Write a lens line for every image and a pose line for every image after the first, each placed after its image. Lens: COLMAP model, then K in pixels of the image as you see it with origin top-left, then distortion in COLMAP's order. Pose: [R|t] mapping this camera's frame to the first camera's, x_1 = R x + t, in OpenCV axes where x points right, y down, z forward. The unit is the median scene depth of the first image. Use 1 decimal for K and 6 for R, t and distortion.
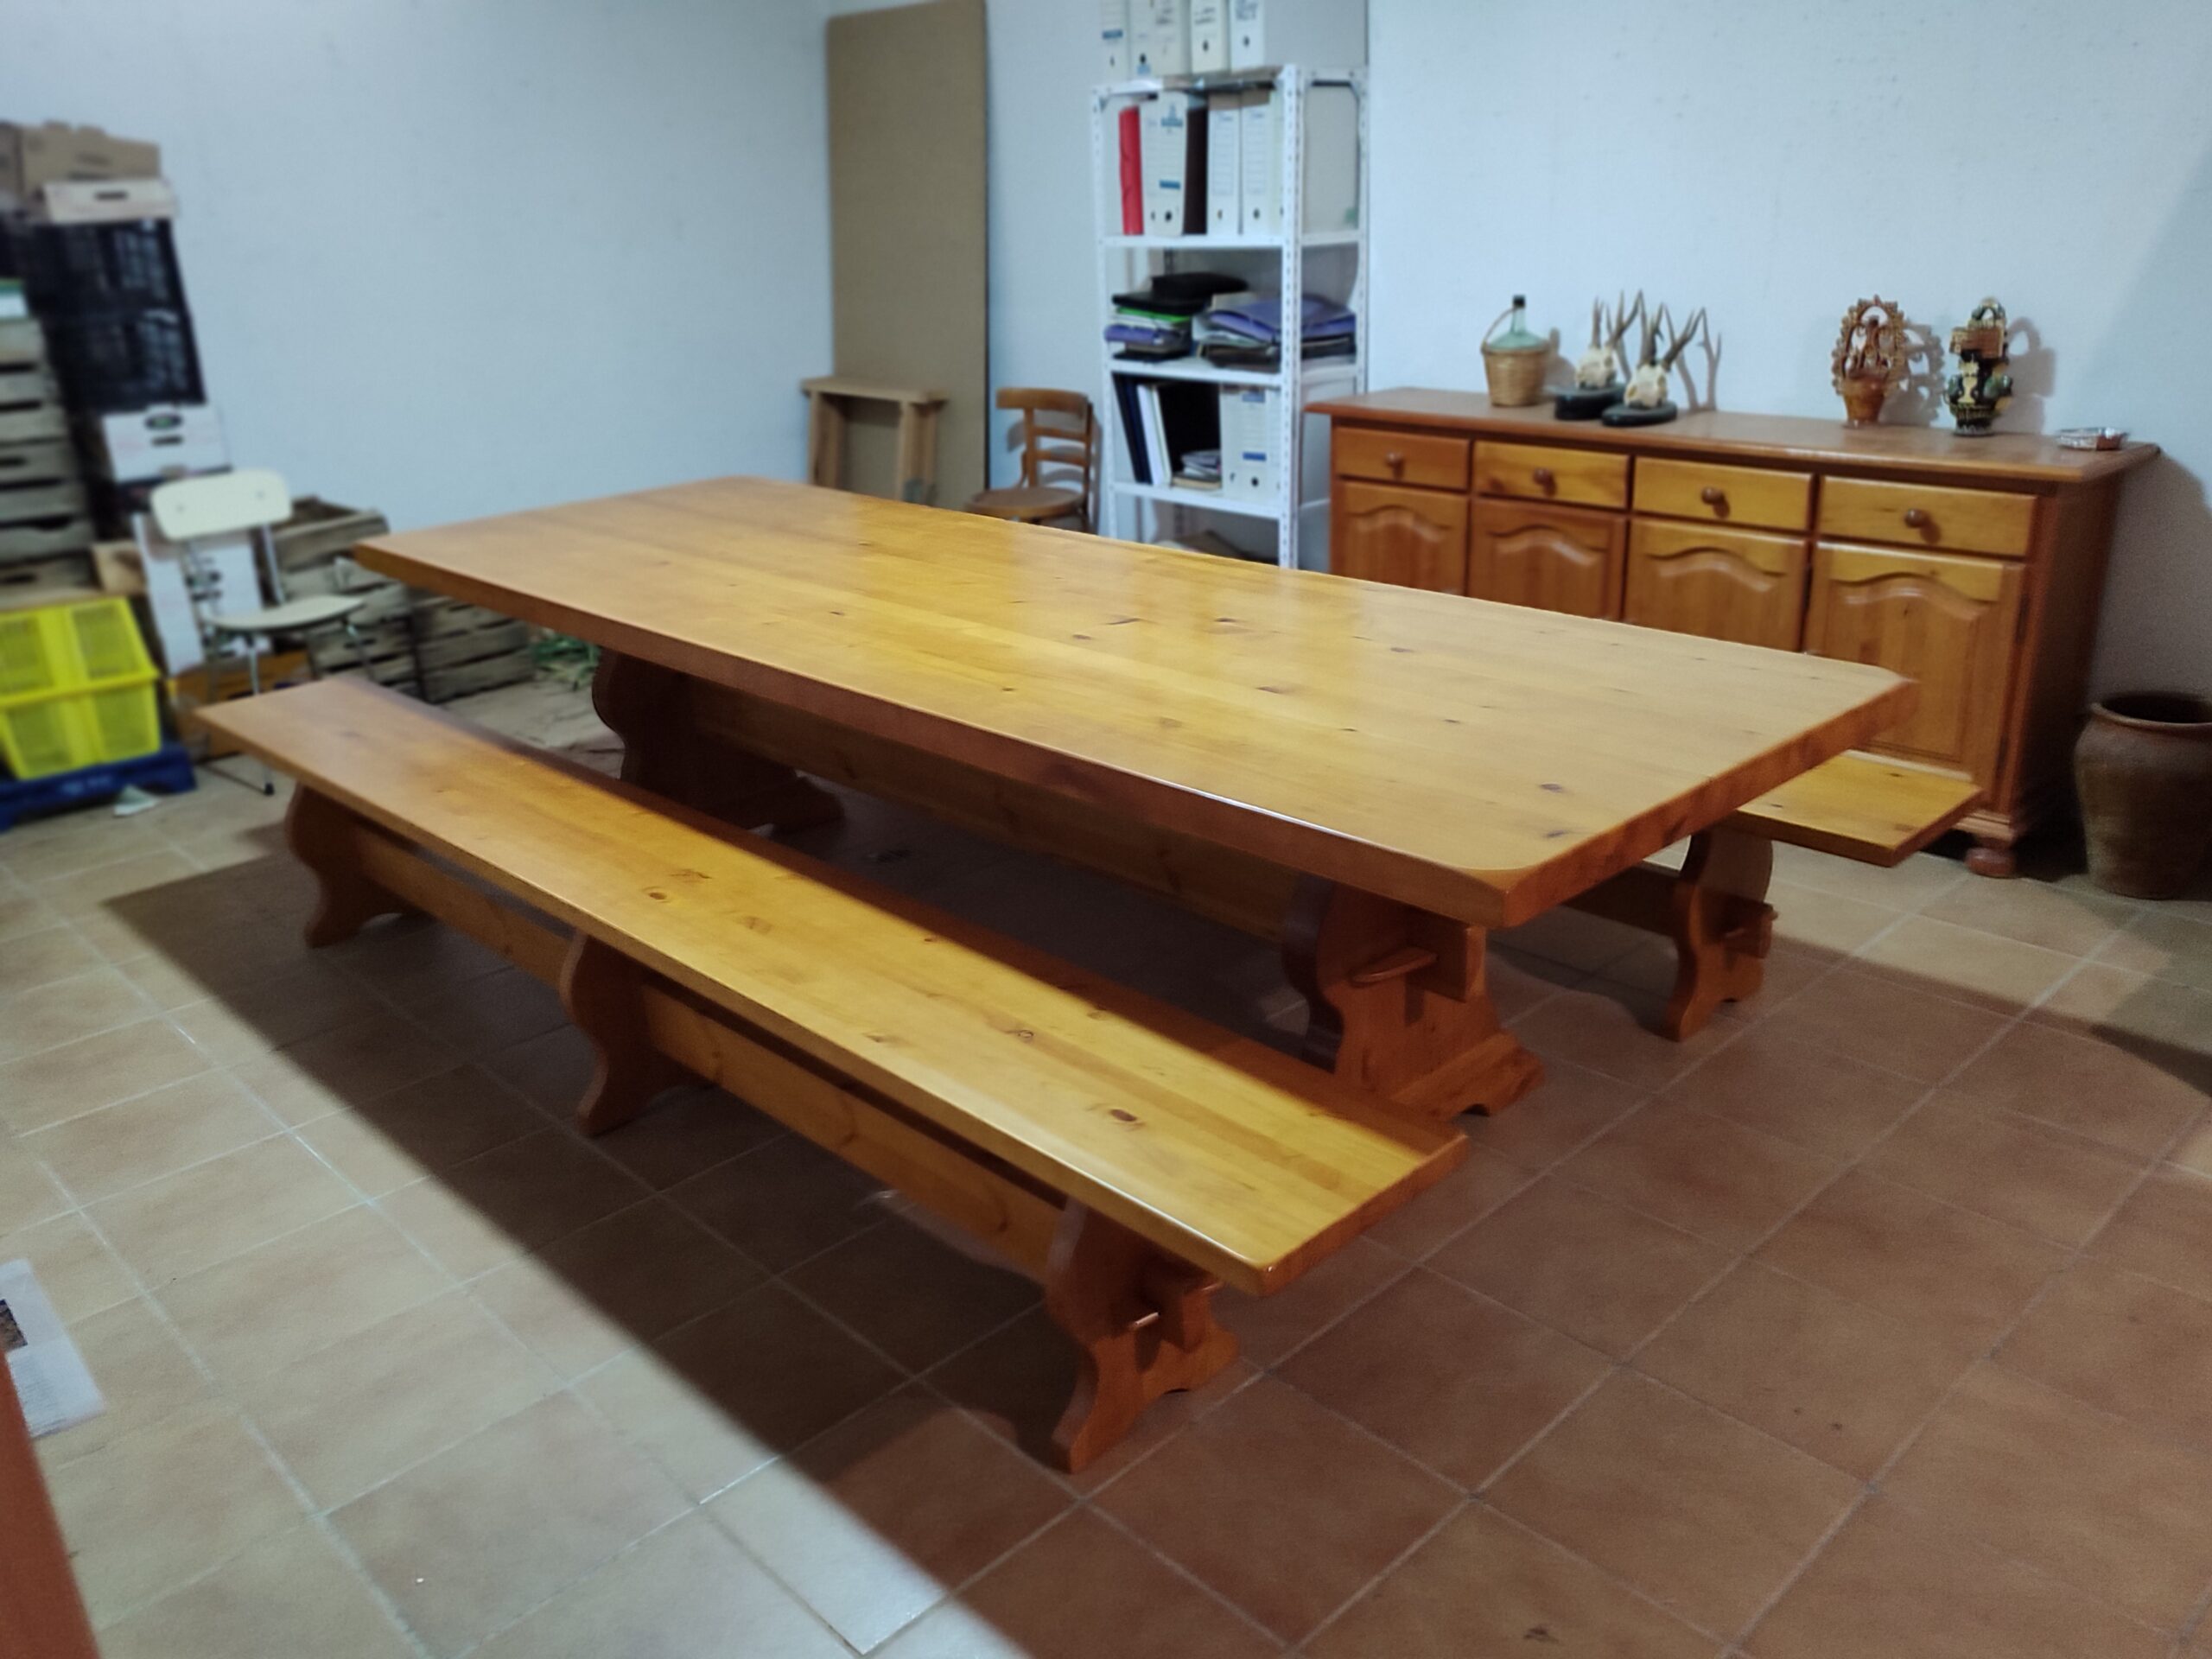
lens RADIAL K [[1753.1, 0, 1103.9], [0, 1753.1, 826.3], [0, 0, 1]] dist [0.009235, 0.003457]
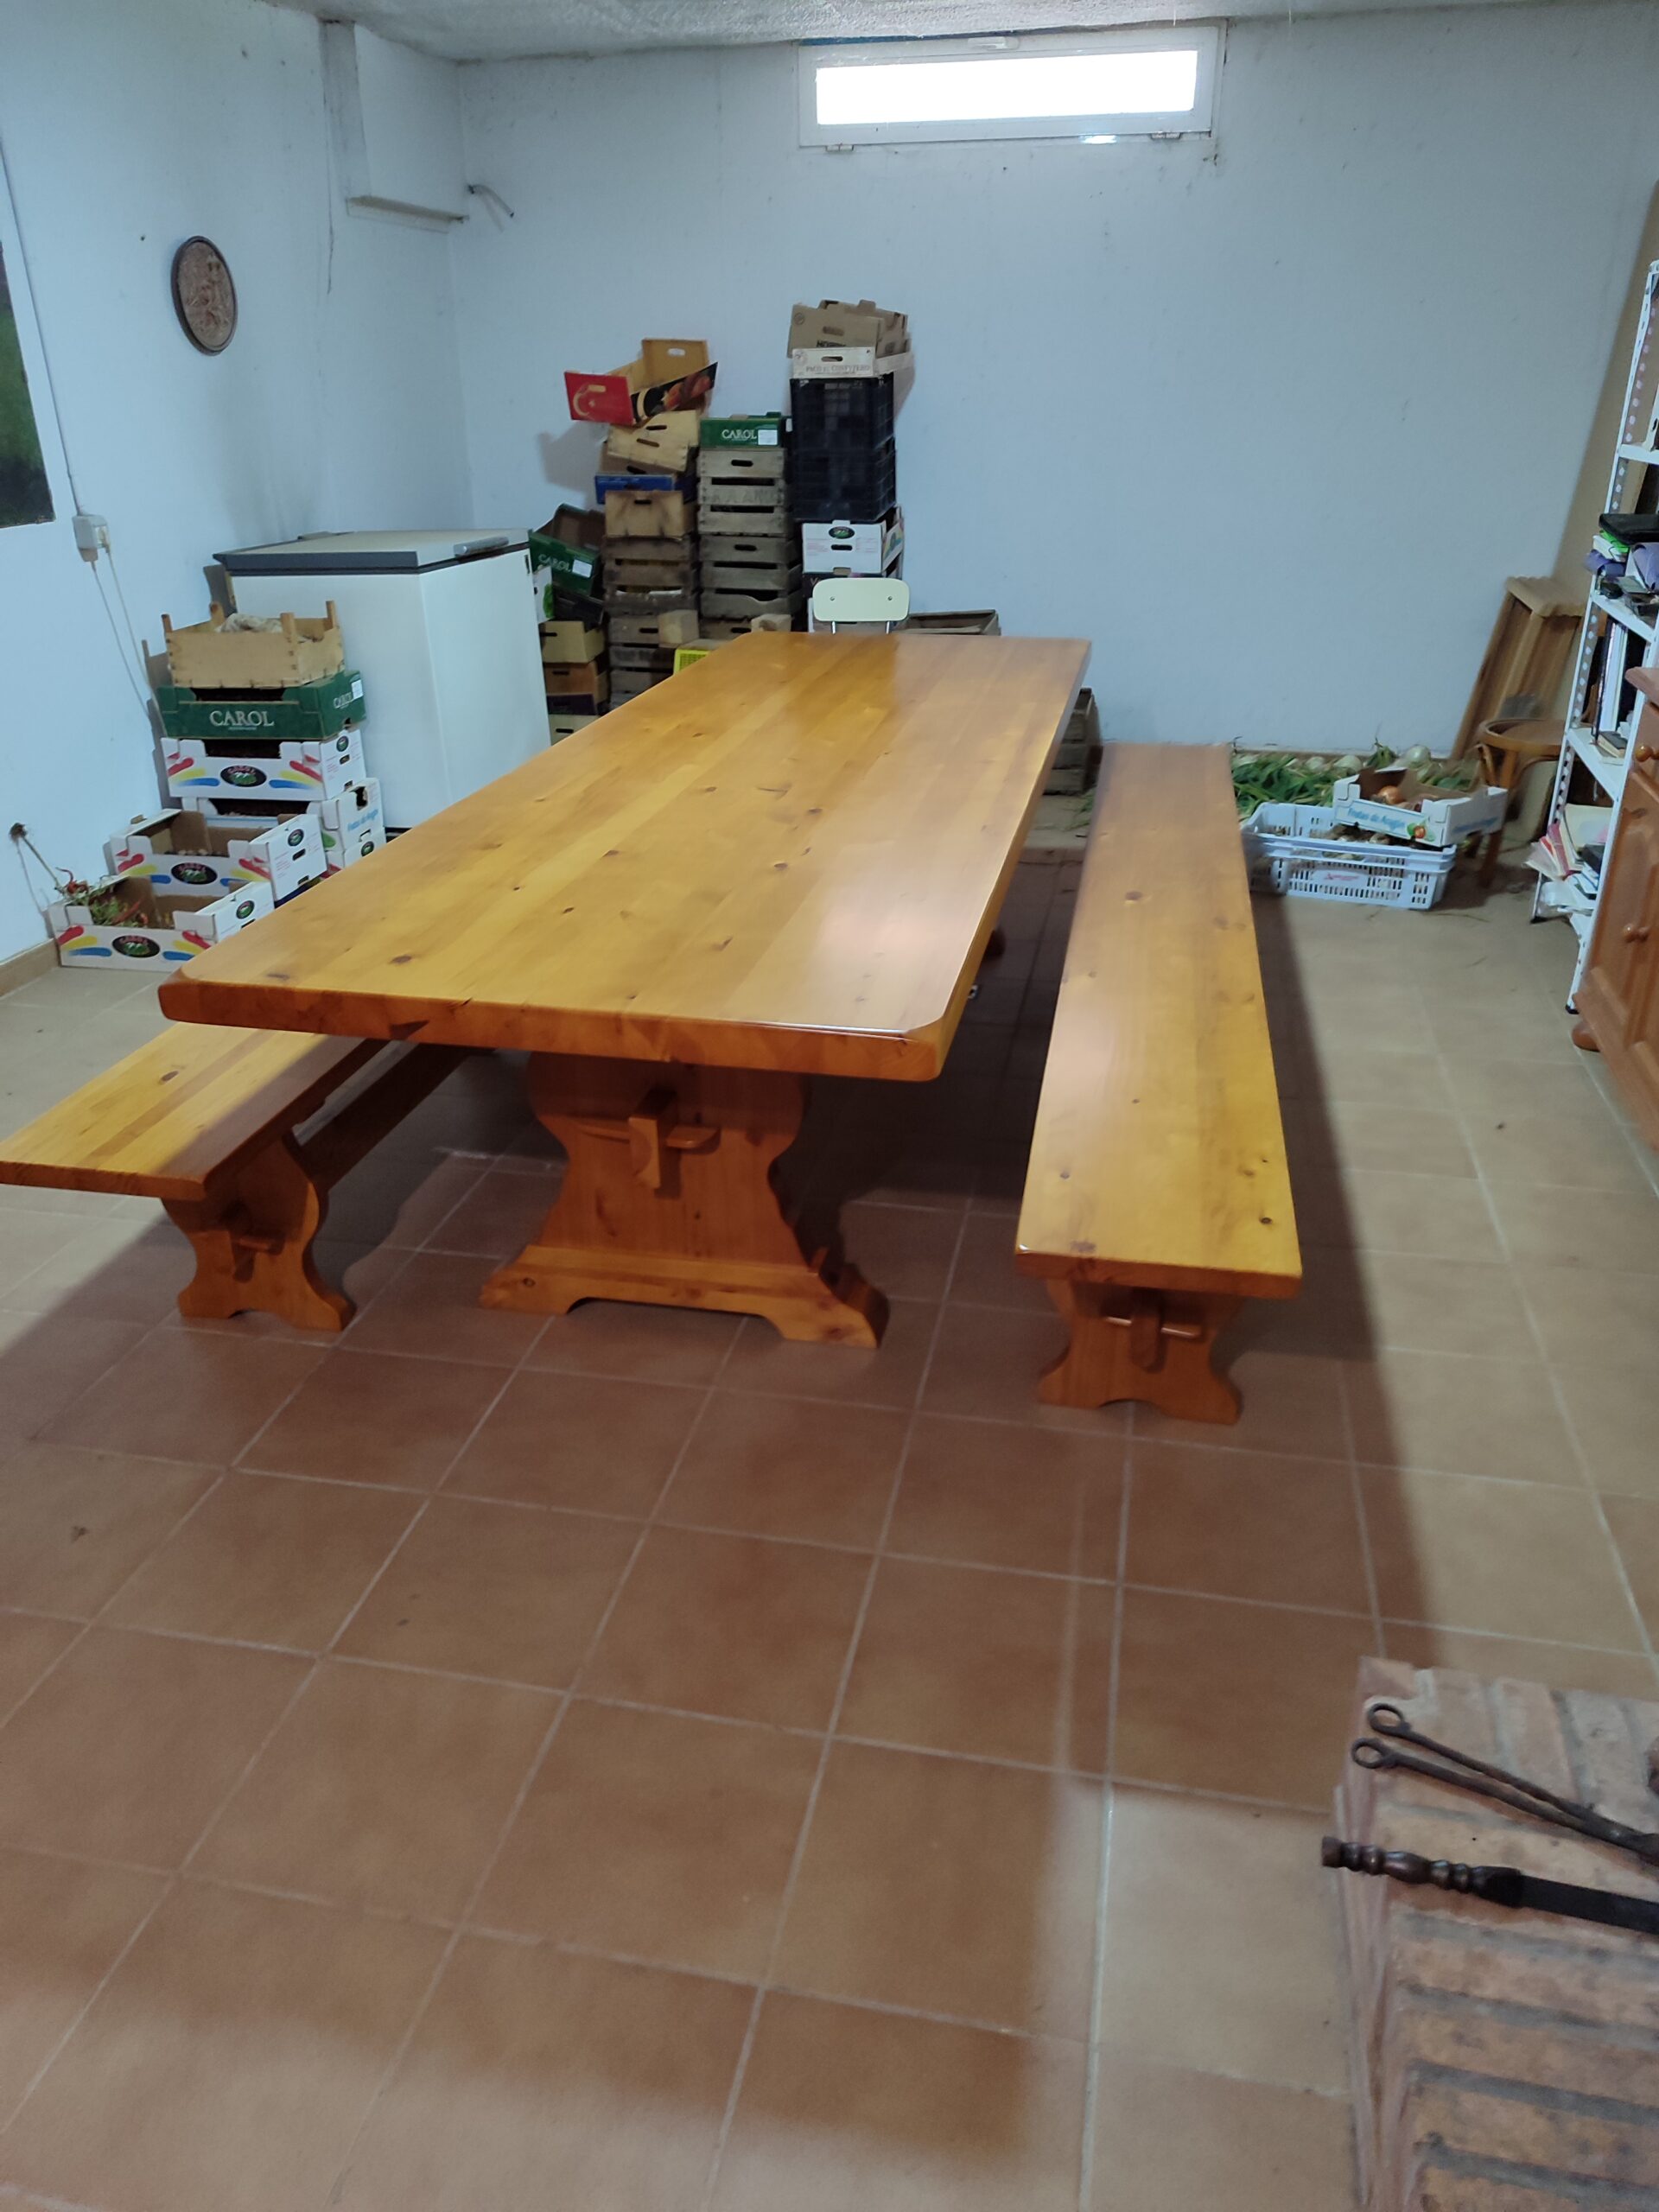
lens RADIAL K [[1597.2, 0, 828.2], [0, 1597.2, 1111.8], [0, 0, 1]] dist [-0.009023, -0.001105]
pose [[0.562290, 0.379127, -0.734910, 0.544732], [-0.303506, 0.921305, 0.243068, -0.119348], [0.769229, 0.086375, 0.633108, 0.266696]]
